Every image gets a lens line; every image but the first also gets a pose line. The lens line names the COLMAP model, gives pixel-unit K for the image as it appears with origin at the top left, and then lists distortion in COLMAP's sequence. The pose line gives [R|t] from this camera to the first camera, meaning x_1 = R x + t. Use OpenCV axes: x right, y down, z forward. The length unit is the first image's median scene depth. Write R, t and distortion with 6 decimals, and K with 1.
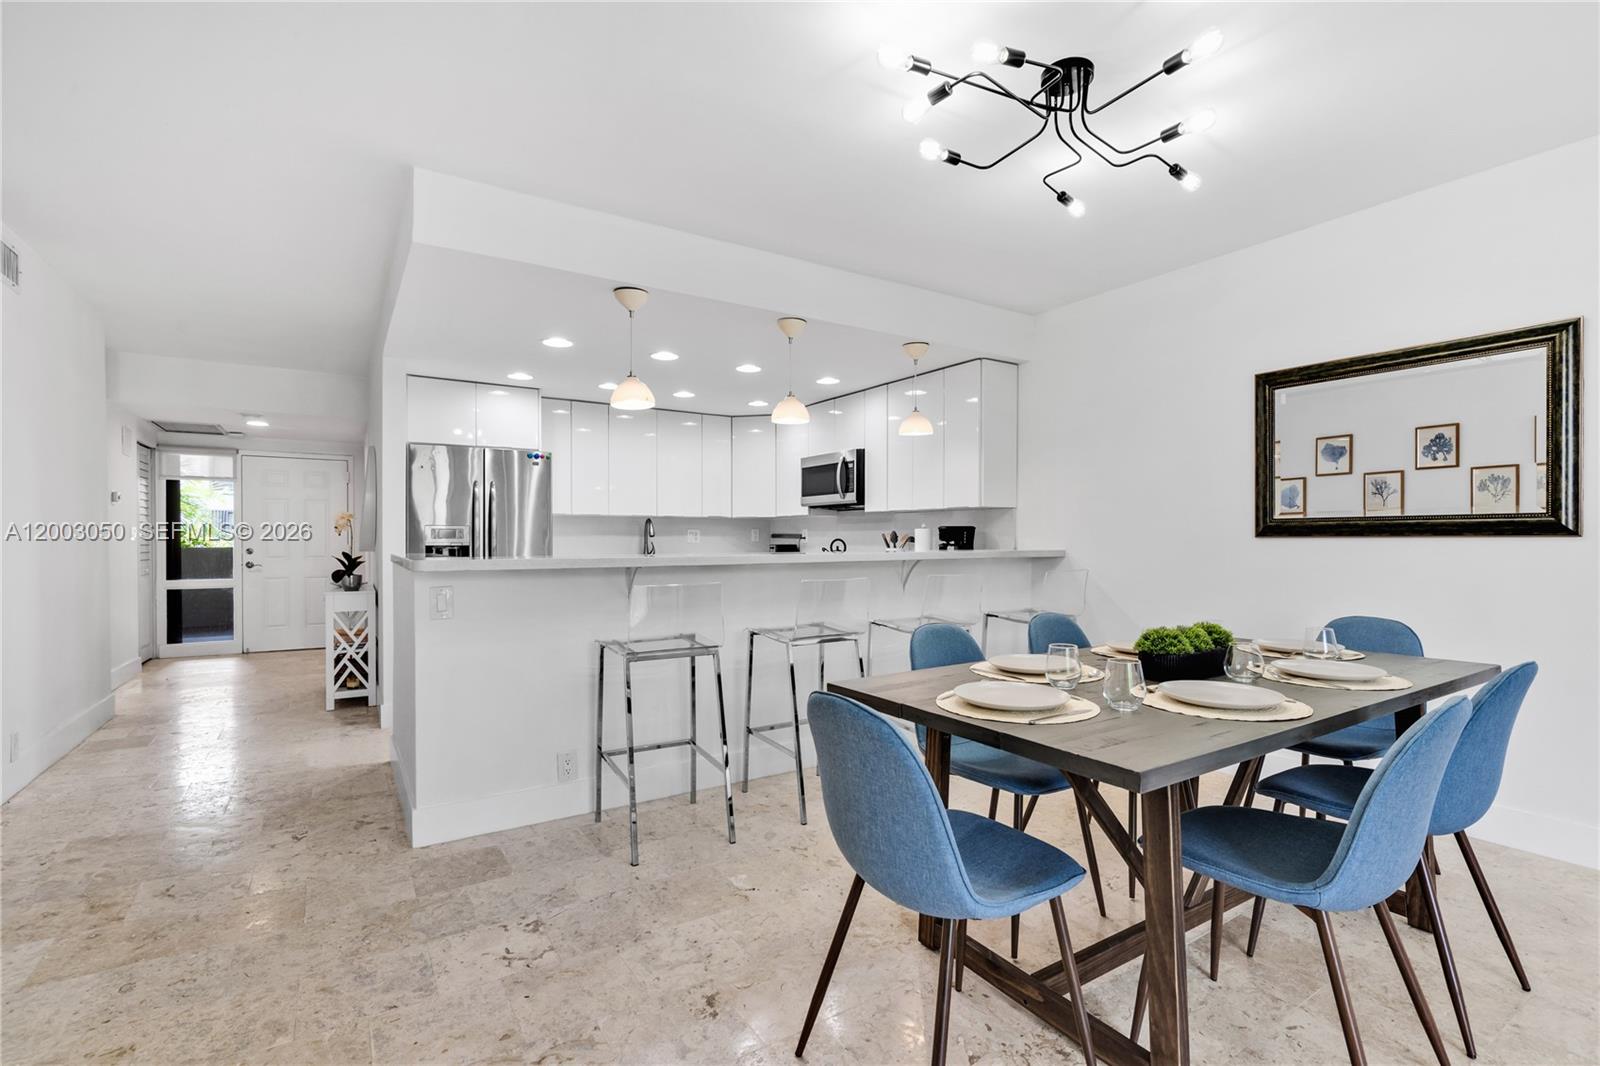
lens RADIAL K [[732.4, 0, 805.1], [0, 732.4, 542.9], [0, 0, 1]] dist [-0.006364, 0.000777]
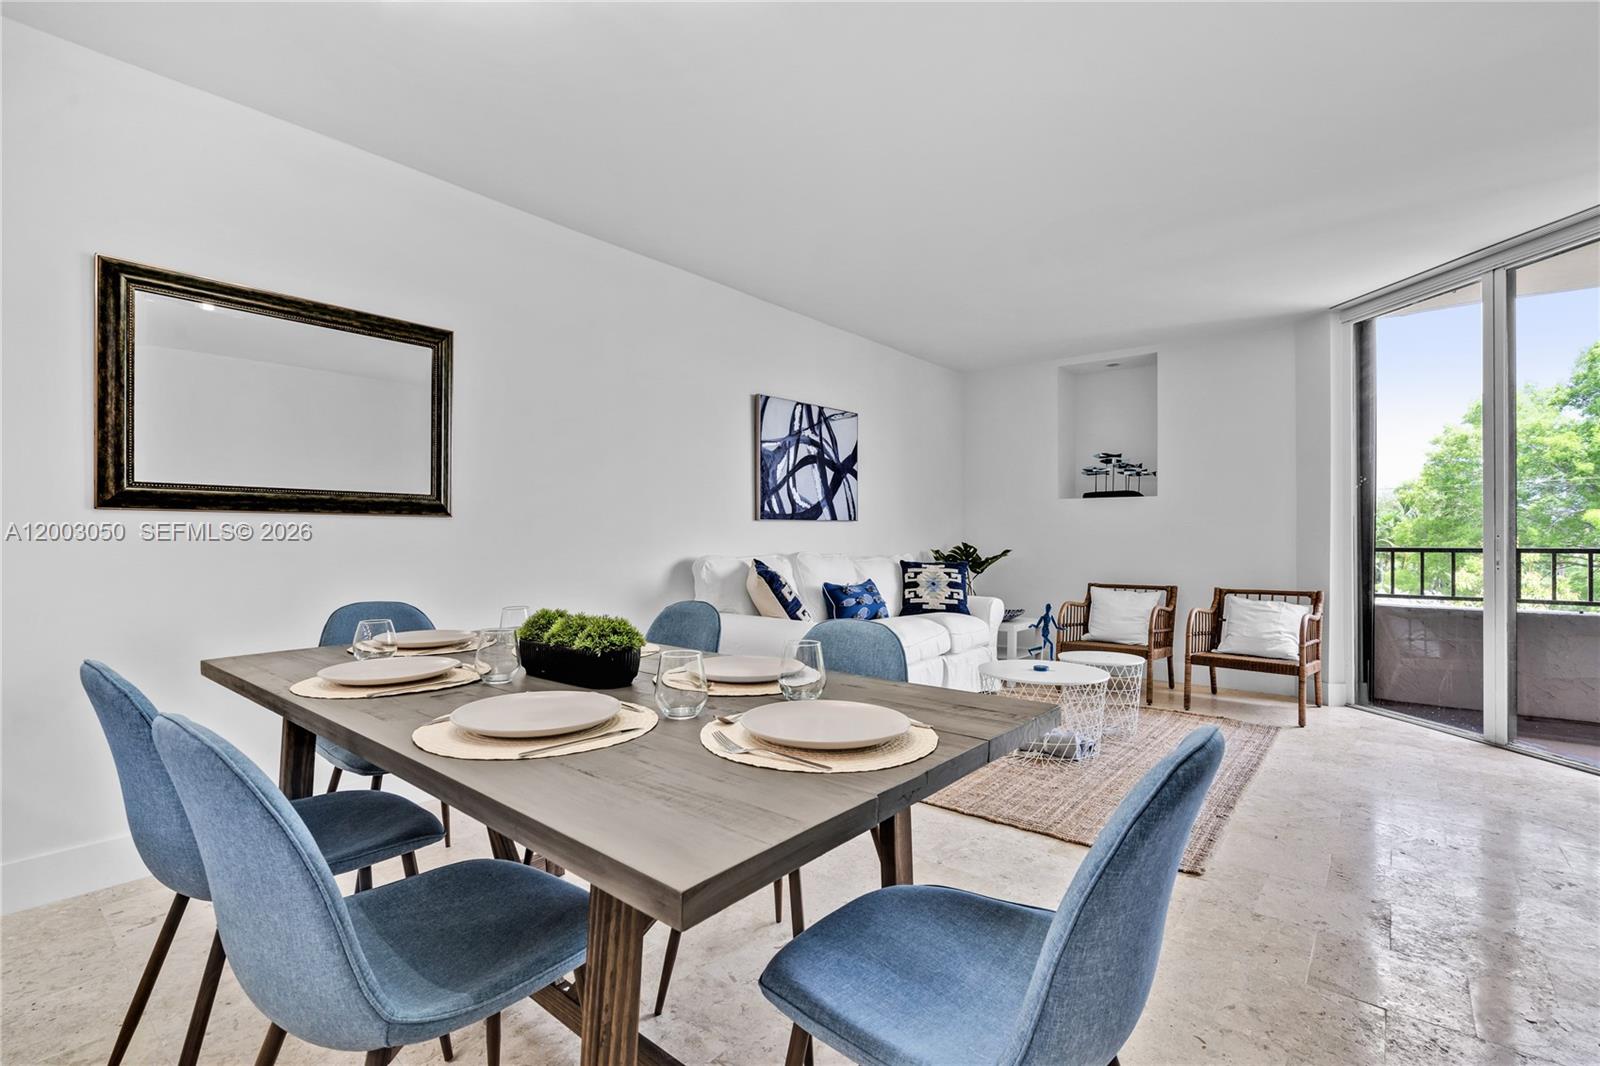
lens RADIAL K [[719.1, 0, 803.3], [0, 719.1, 534.9], [0, 0, 1]] dist [-0.007461, 0.003485]
pose [[-0.306192, 0.003131, 0.951965, -0.114346], [0.004233, 0.999989, -0.001928, 0.013175], [-0.951960, 0.003439, -0.306202, 0.419530]]
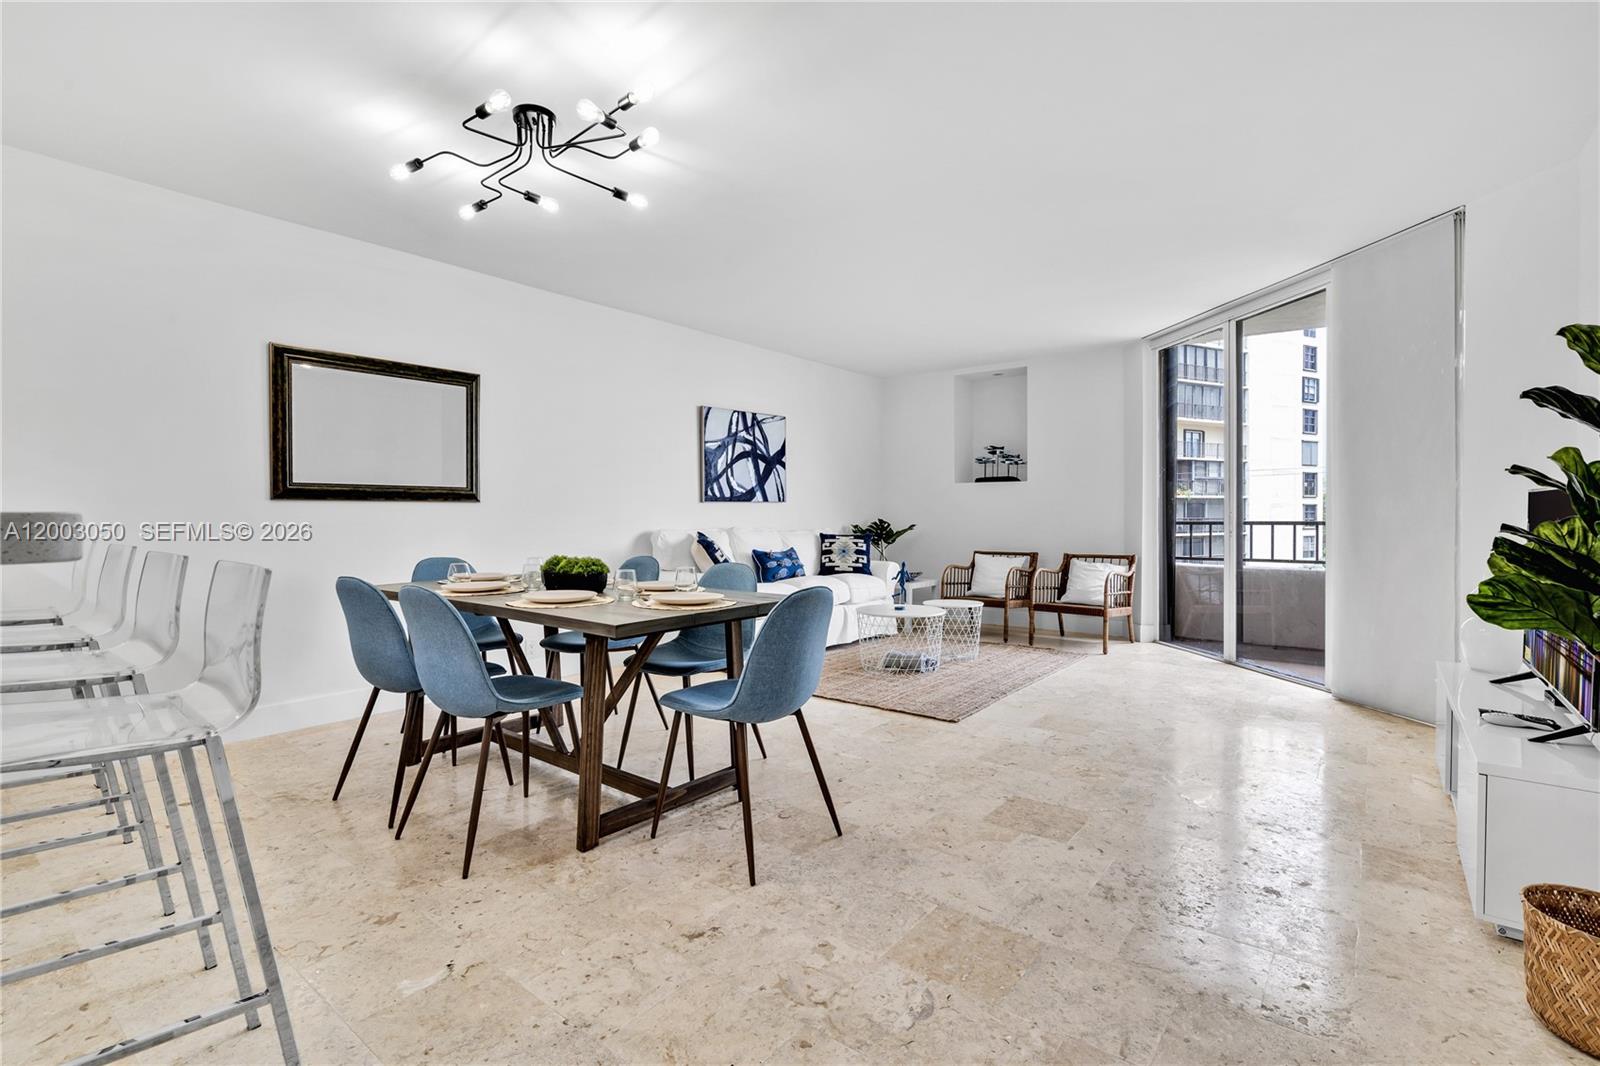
lens RADIAL K [[732.4, 0, 800.0], [0, 732.4, 520.6], [0, 0, 1]] dist [-0.006364, 0.000777]
pose [[-0.325683, -0.006422, 0.945457, -0.421164], [0.008025, 0.999922, 0.009556, 0.012617], [-0.945445, 0.010700, -0.325606, 0.437729]]
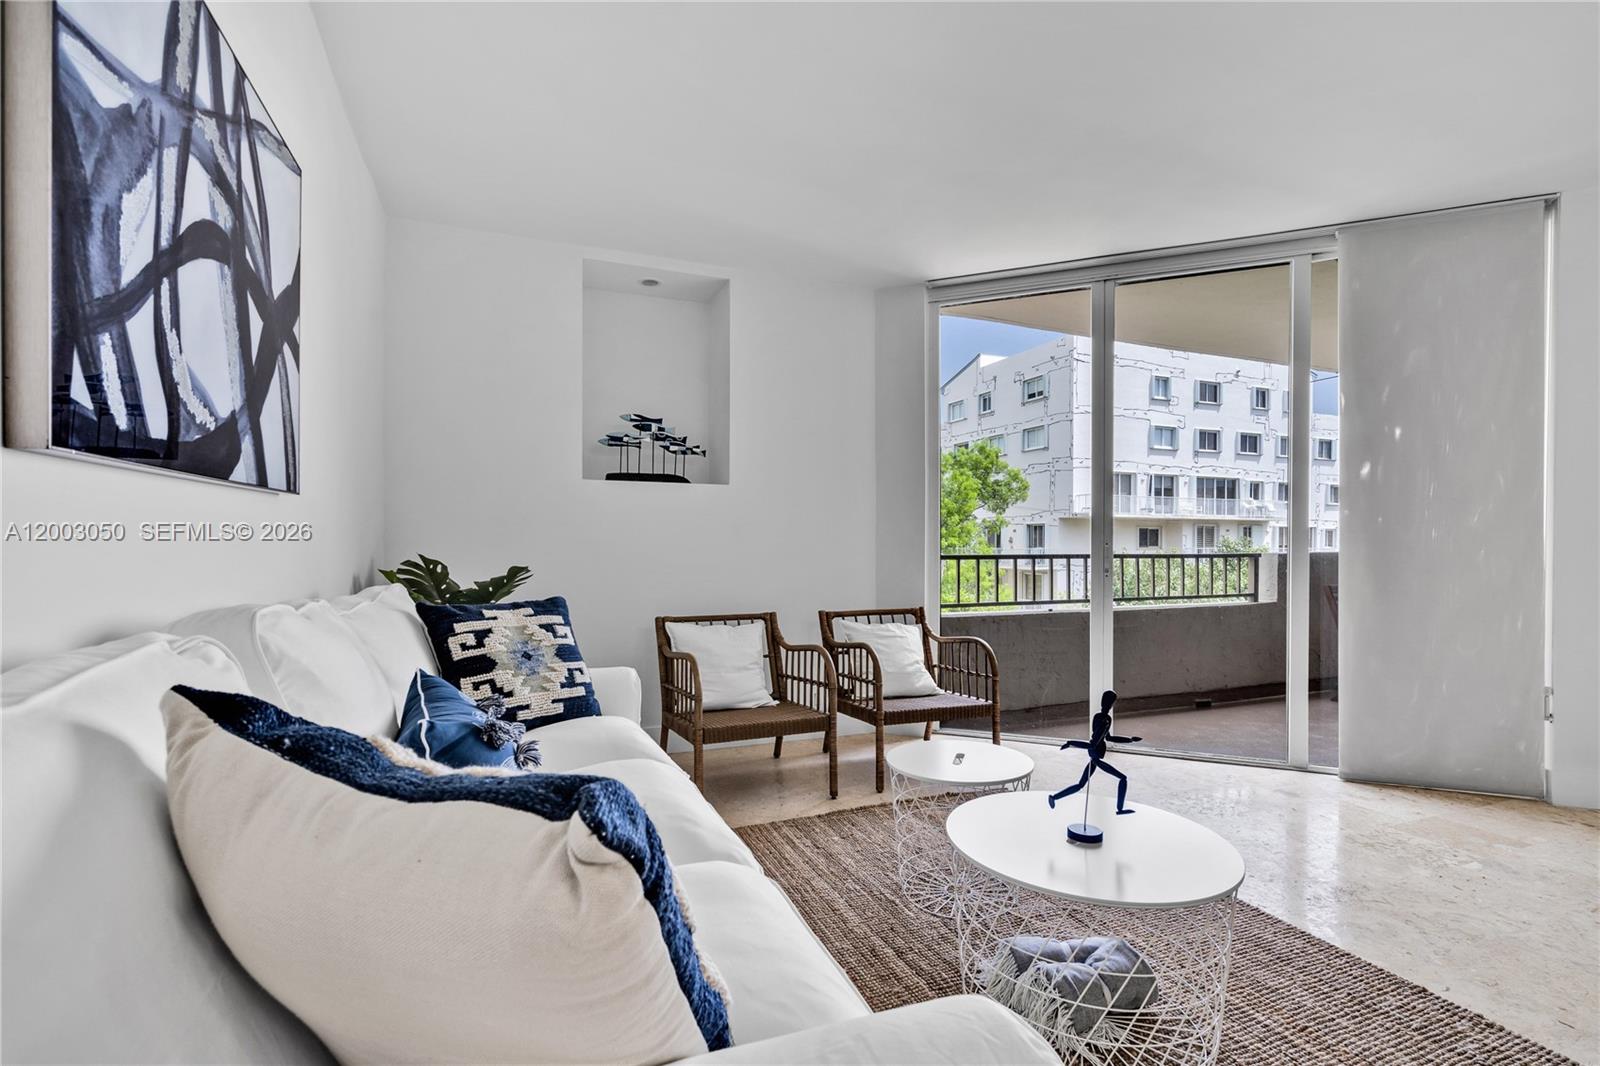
lens RADIAL K [[732.4, 0, 790.3], [0, 732.4, 547.9], [0, 0, 1]] dist [-0.006364, 0.000777]
pose [[-0.982393, -0.000835, 0.186824, 0.554503], [0.001066, 0.999949, 0.010074, 0.013659], [-0.186823, 0.010096, -0.982342, 0.327097]]
